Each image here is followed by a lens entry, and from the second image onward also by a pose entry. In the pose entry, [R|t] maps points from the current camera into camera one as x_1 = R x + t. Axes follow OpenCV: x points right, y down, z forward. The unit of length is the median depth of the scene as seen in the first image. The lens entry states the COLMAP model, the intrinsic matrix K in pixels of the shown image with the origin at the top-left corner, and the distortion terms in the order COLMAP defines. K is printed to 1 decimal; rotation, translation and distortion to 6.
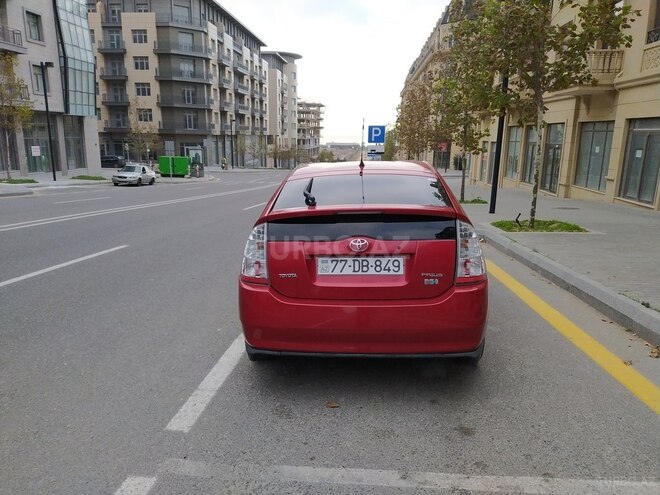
lens RADIAL K [[493.8, 0, 330.0], [0, 493.8, 247.5], [0, 0, 1]] dist [0.105675, -0.167722]
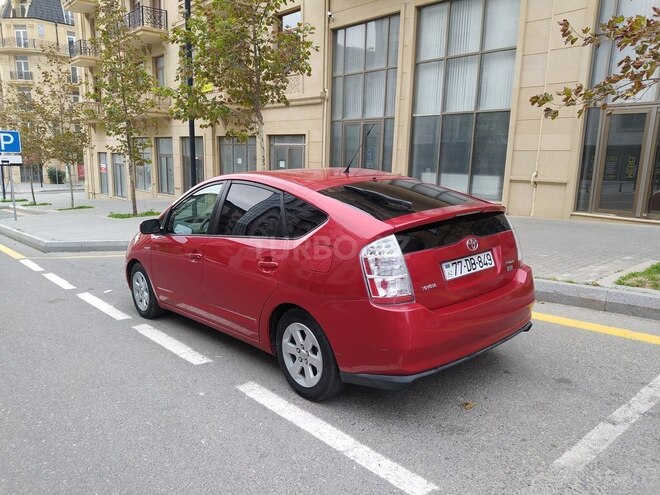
lens RADIAL K [[490.9, 0, 327.8], [0, 490.9, 254.1], [0, 0, 1]] dist [0.061519, -0.057409]
pose [[0.692717, -0.135009, 0.708461, -0.864259], [0.141714, 0.988652, 0.049839, -0.077466], [-0.707150, 0.065875, 0.703988, 0.475723]]
